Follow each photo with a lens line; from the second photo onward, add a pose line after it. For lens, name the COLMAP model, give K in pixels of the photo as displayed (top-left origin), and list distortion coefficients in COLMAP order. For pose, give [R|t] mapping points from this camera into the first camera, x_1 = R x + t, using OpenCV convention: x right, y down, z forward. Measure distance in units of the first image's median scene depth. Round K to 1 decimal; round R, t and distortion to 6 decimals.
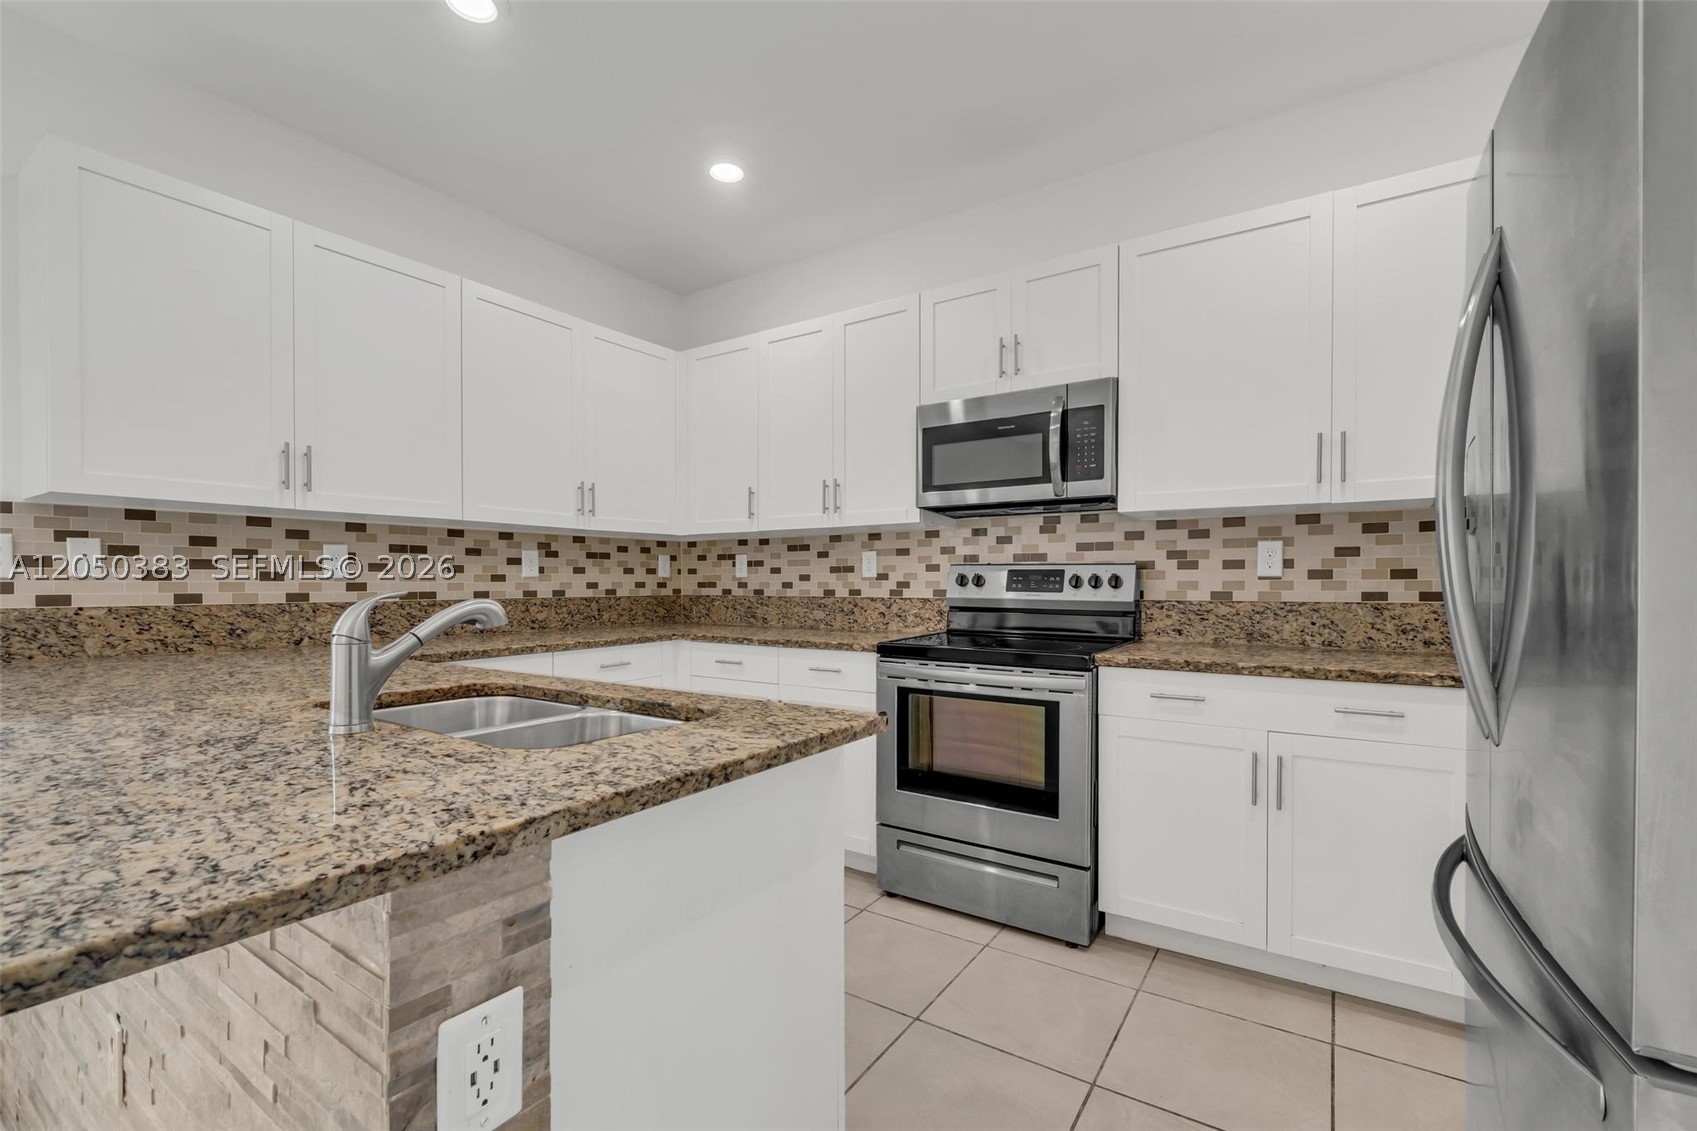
lens RADIAL K [[729.7, 0, 852.0], [0, 729.7, 587.9], [0, 0, 1]] dist [-0.005263, -0.000504]
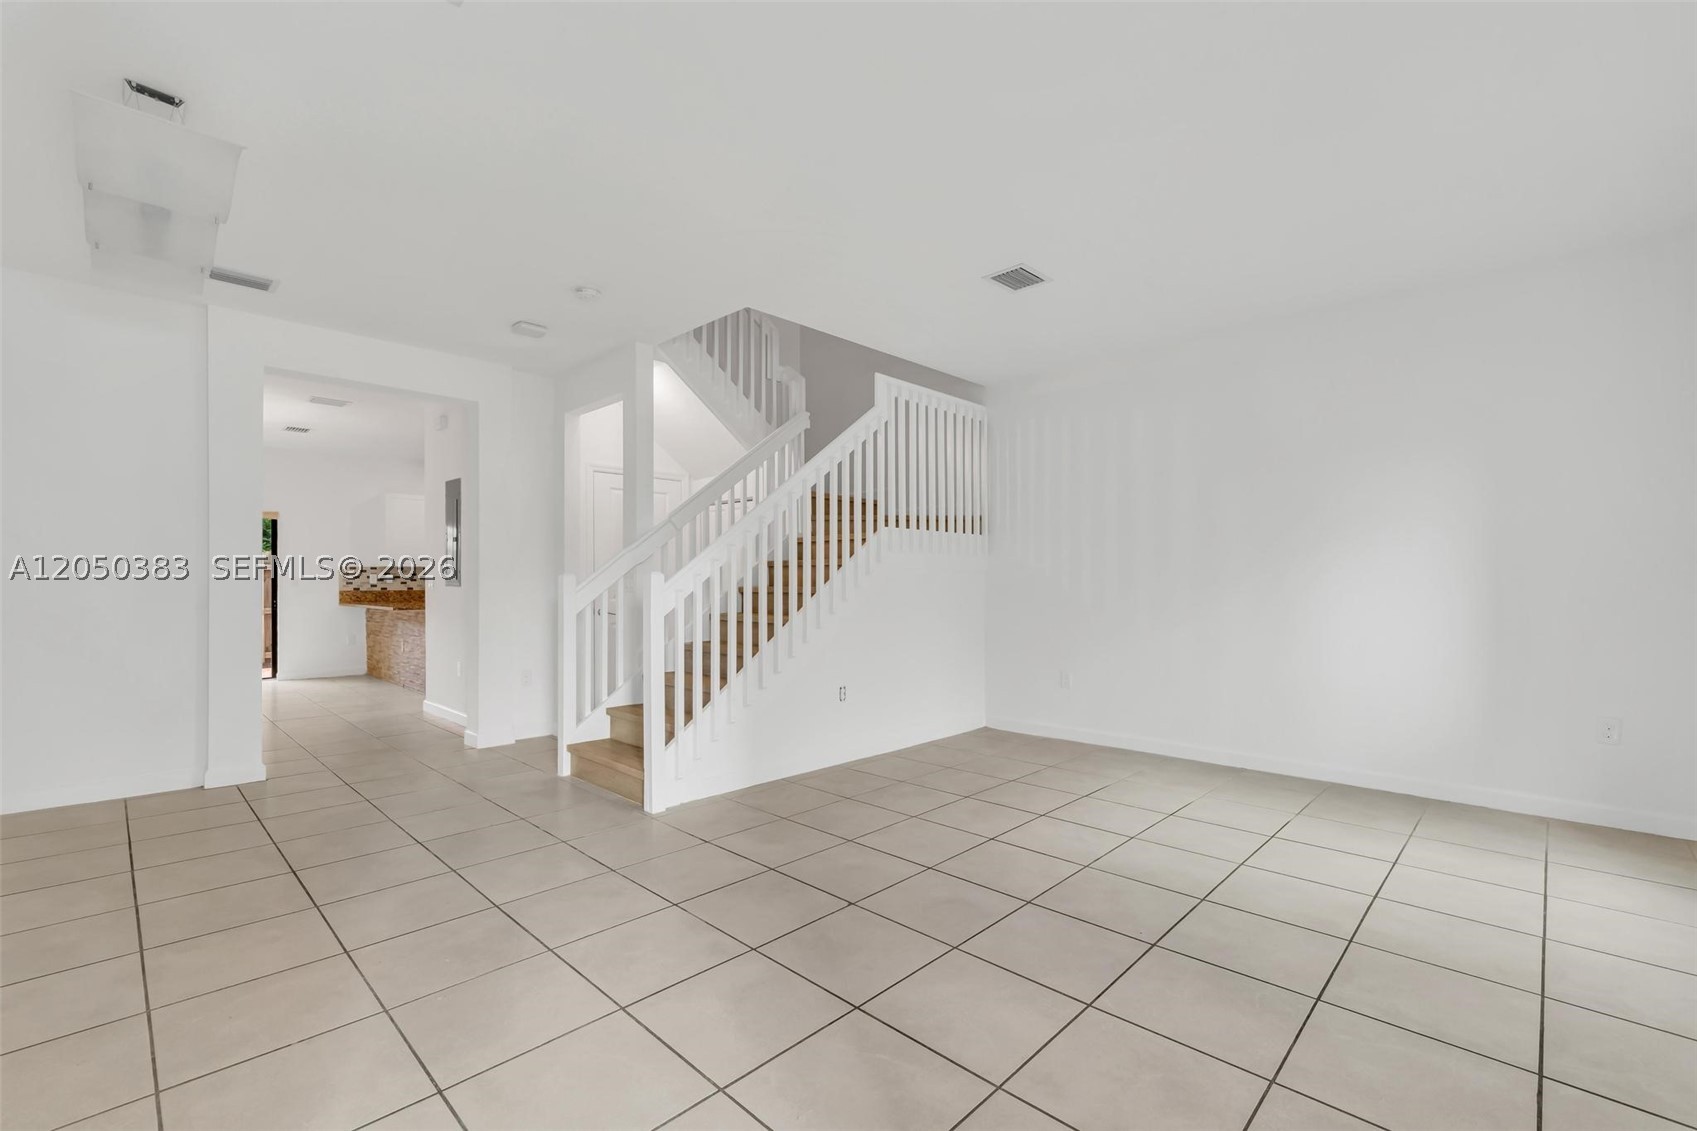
lens RADIAL K [[729.7, 0, 852.0], [0, 729.7, 587.9], [0, 0, 1]] dist [-0.005263, -0.000504]
pose [[0.983066, 0.001670, -0.183244, 1.941272], [-0.001701, 0.999999, -0.000013, 0.005581], [0.183244, 0.000324, 0.983067, -2.189987]]
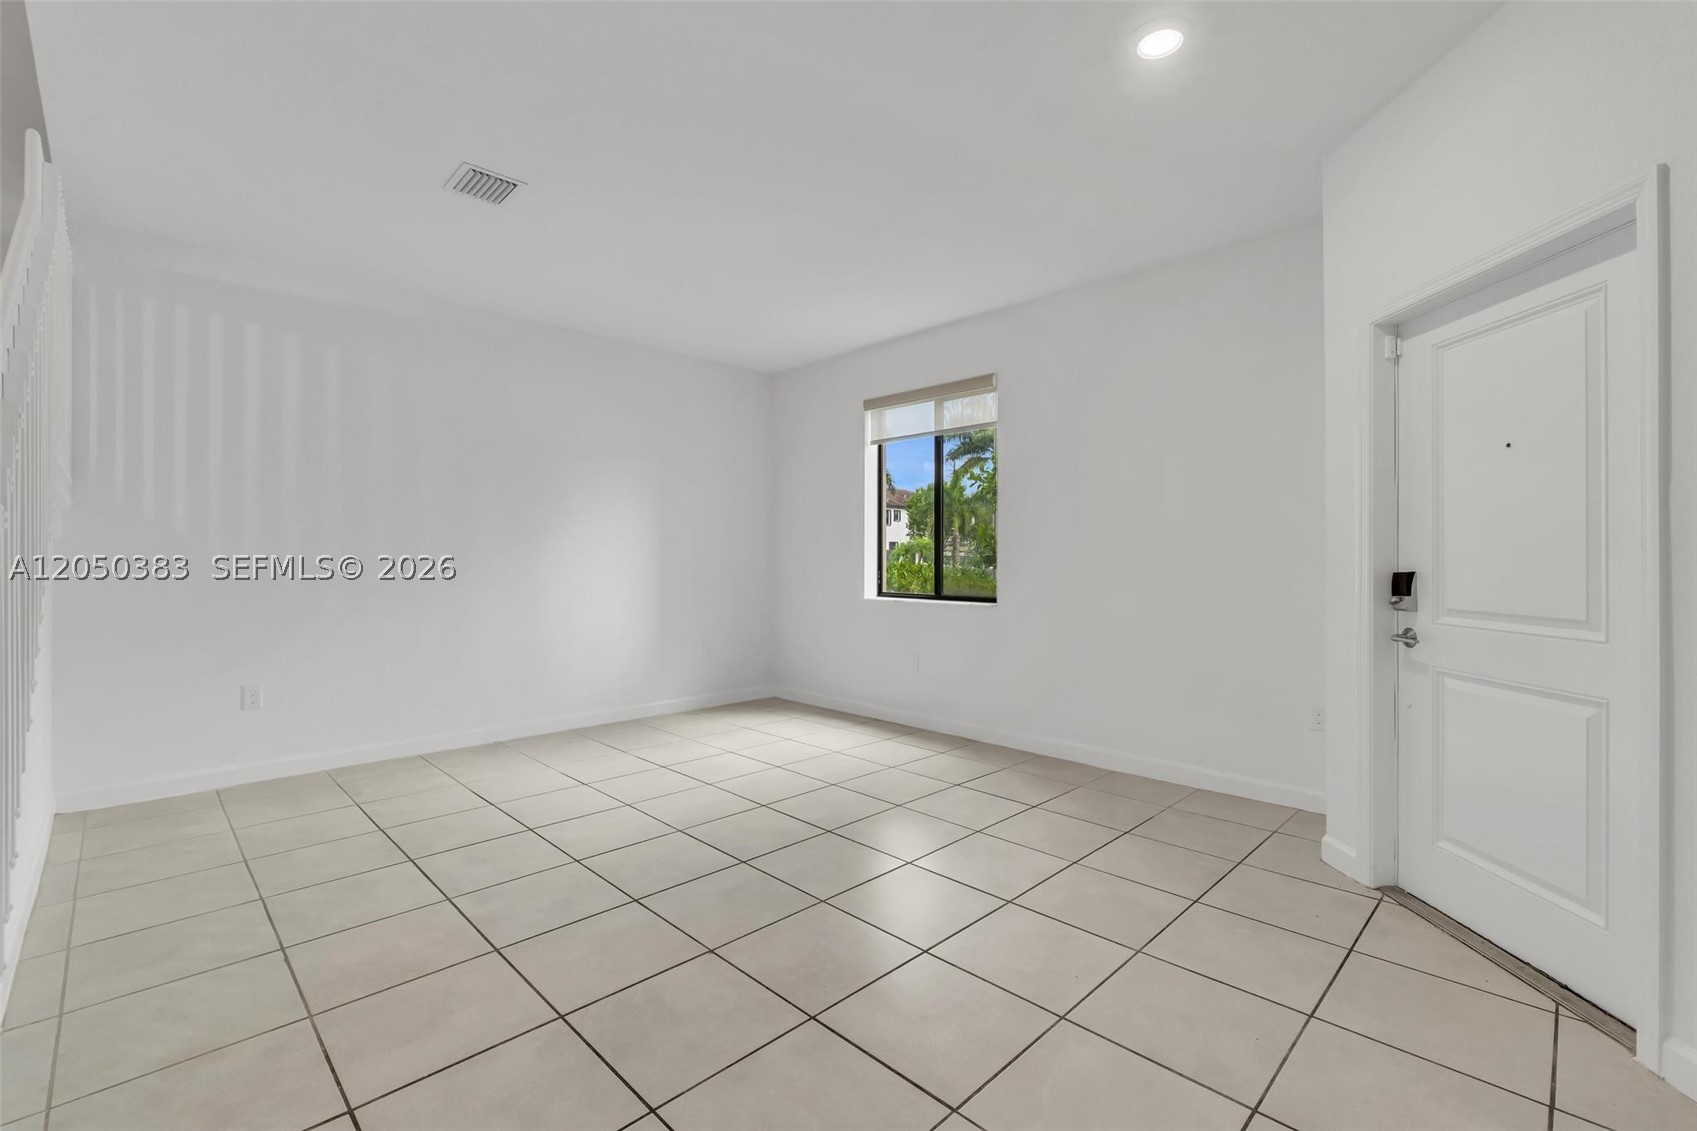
lens RADIAL K [[717.6, 0, 856.3], [0, 717.6, 558.3], [0, 0, 1]] dist [-0.004553, -0.000420]
pose [[0.202683, 0.005294, 0.979230, 1.038145], [0.003087, 0.999977, -0.006045, 0.000034], [-0.979239, 0.004248, 0.202662, -1.556045]]
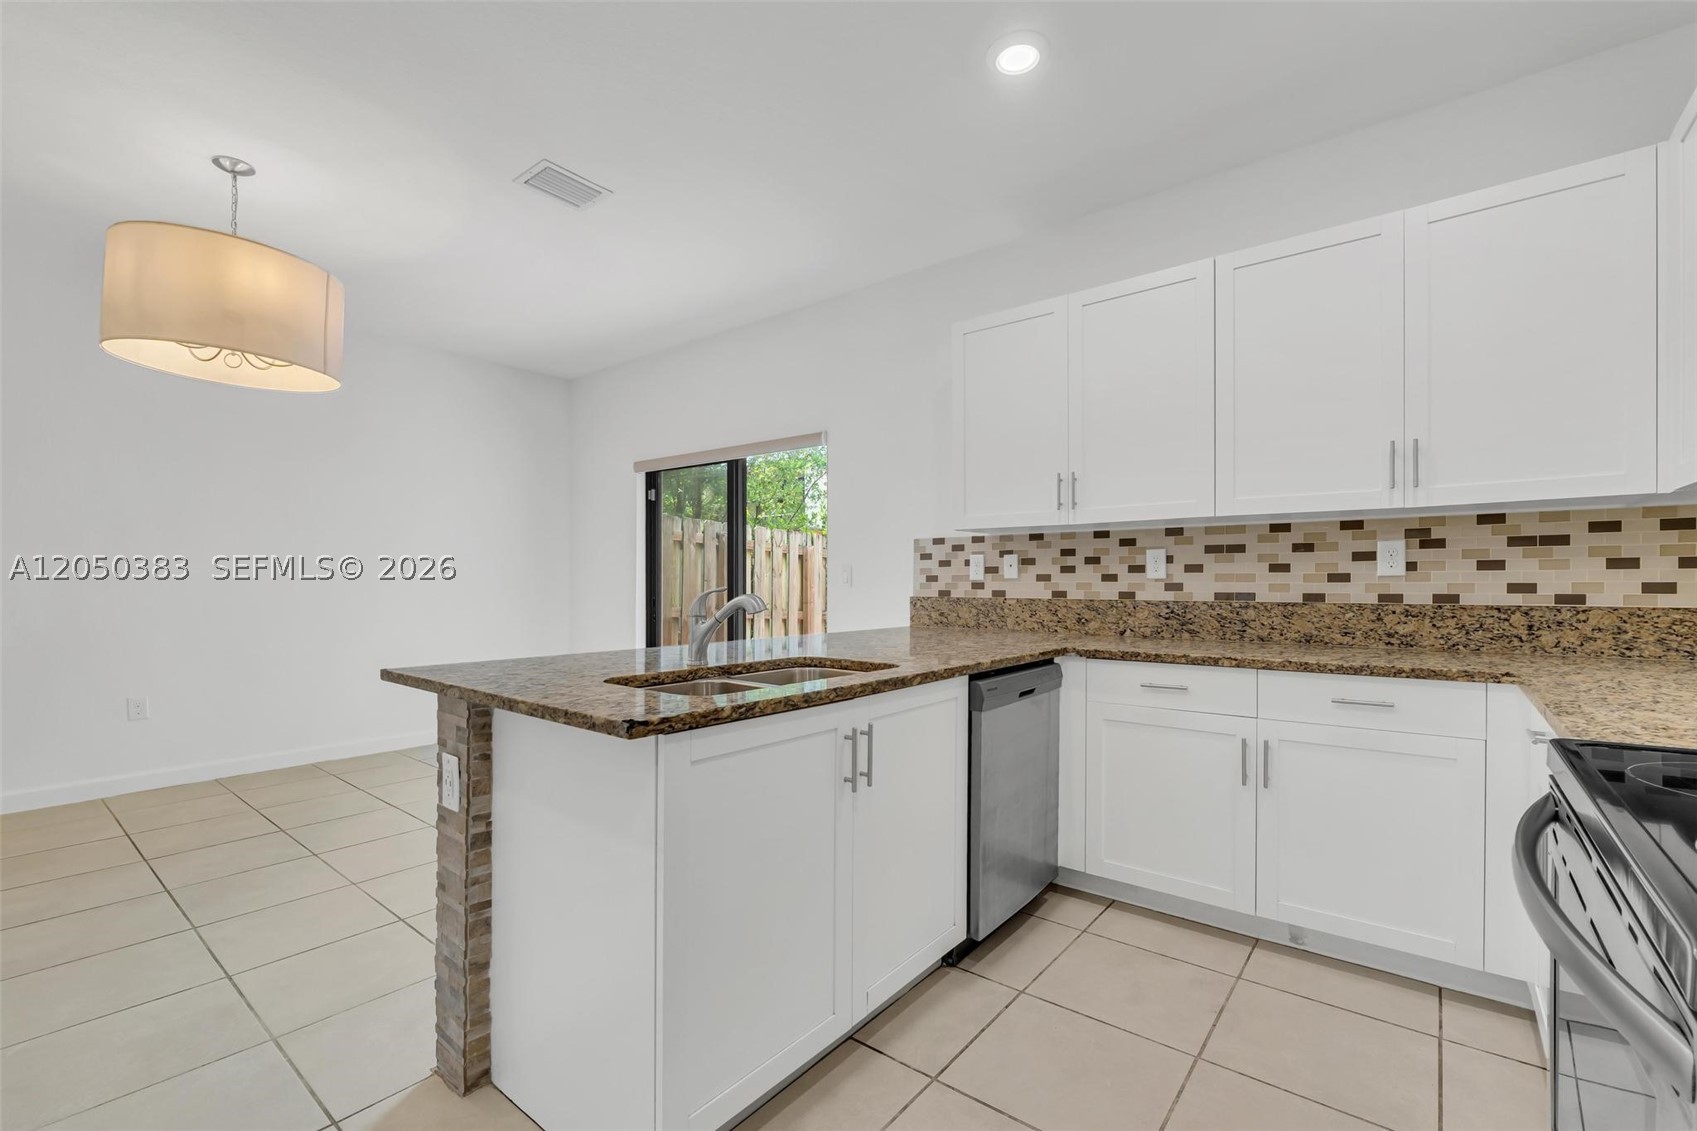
lens RADIAL K [[729.7, 0, 852.0], [0, 729.7, 587.9], [0, 0, 1]] dist [-0.005263, -0.000504]
pose [[-0.093015, 0.008201, -0.995631, 0.440357], [-0.007944, 0.999928, 0.008978, -0.005962], [0.995633, 0.008744, -0.092943, 0.626759]]
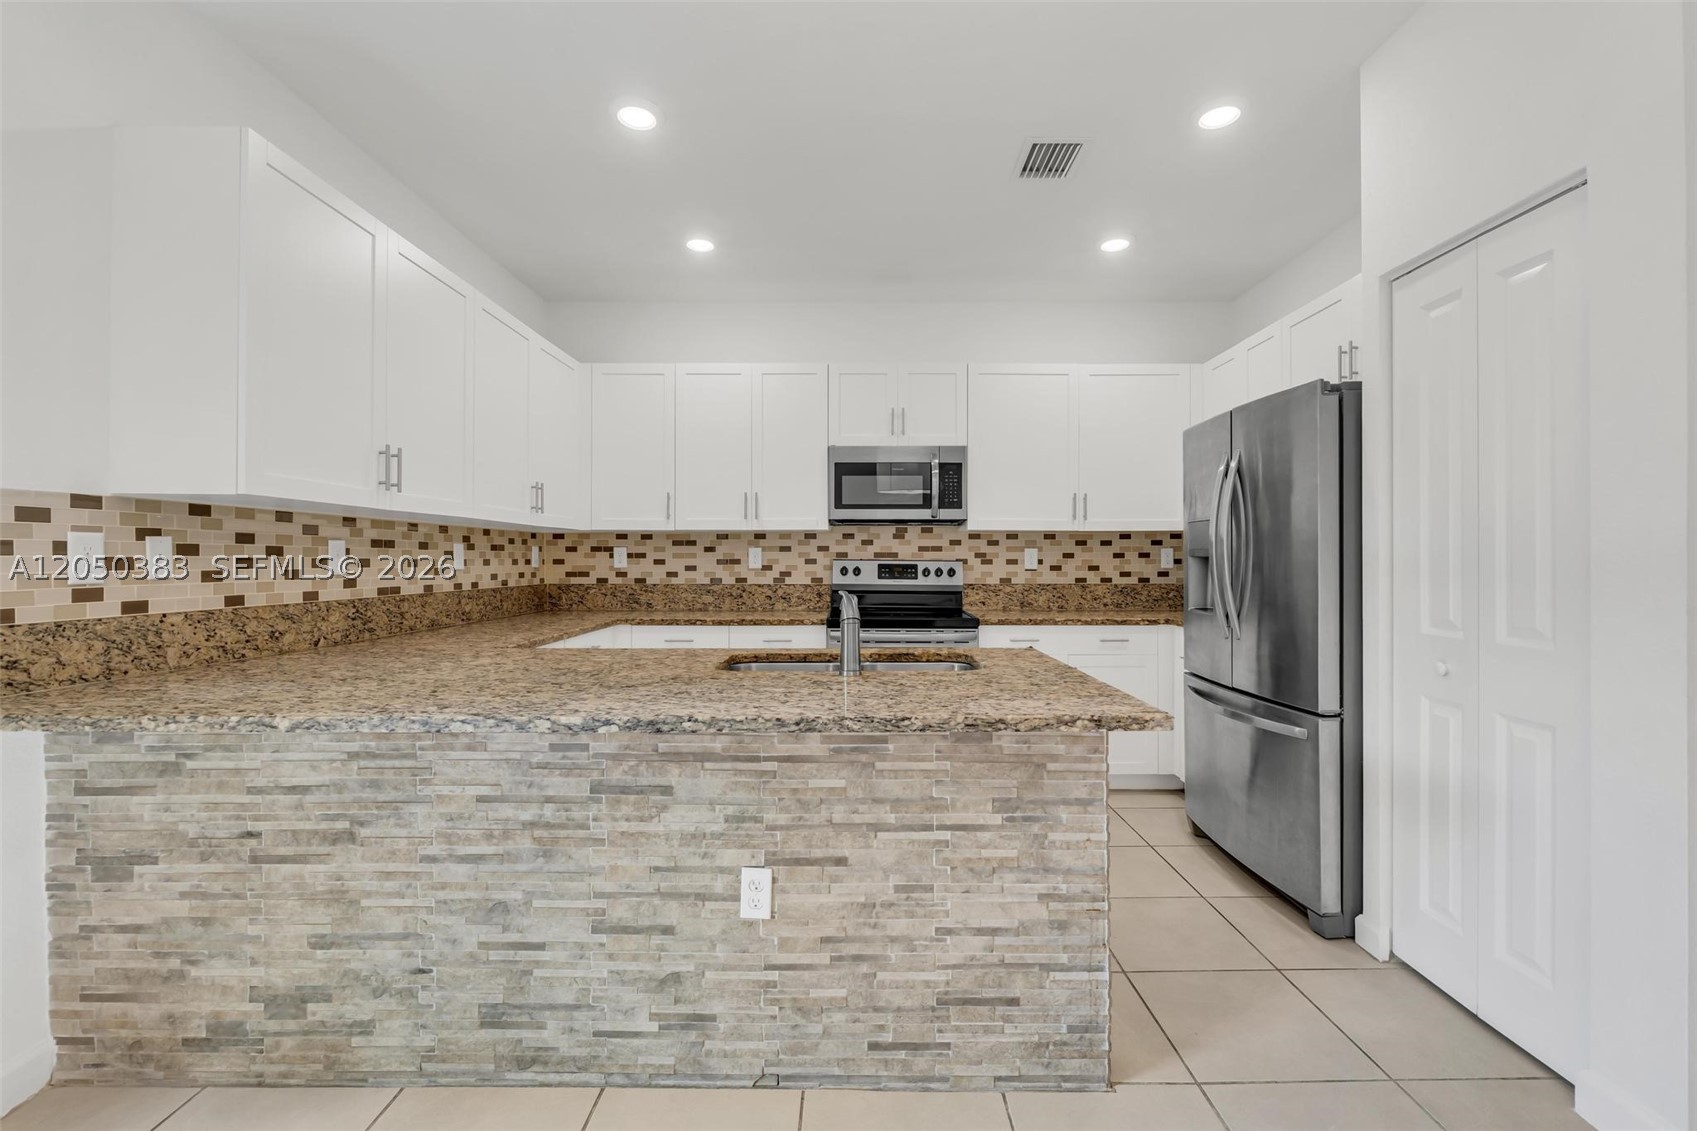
lens RADIAL K [[717.6, 0, 856.3], [0, 717.6, 558.3], [0, 0, 1]] dist [-0.004553, -0.000420]
pose [[0.832868, 0.003040, 0.553463, -0.648372], [0.002782, 0.999949, -0.009678, -0.024058], [-0.553464, 0.009601, 0.832818, -0.165215]]
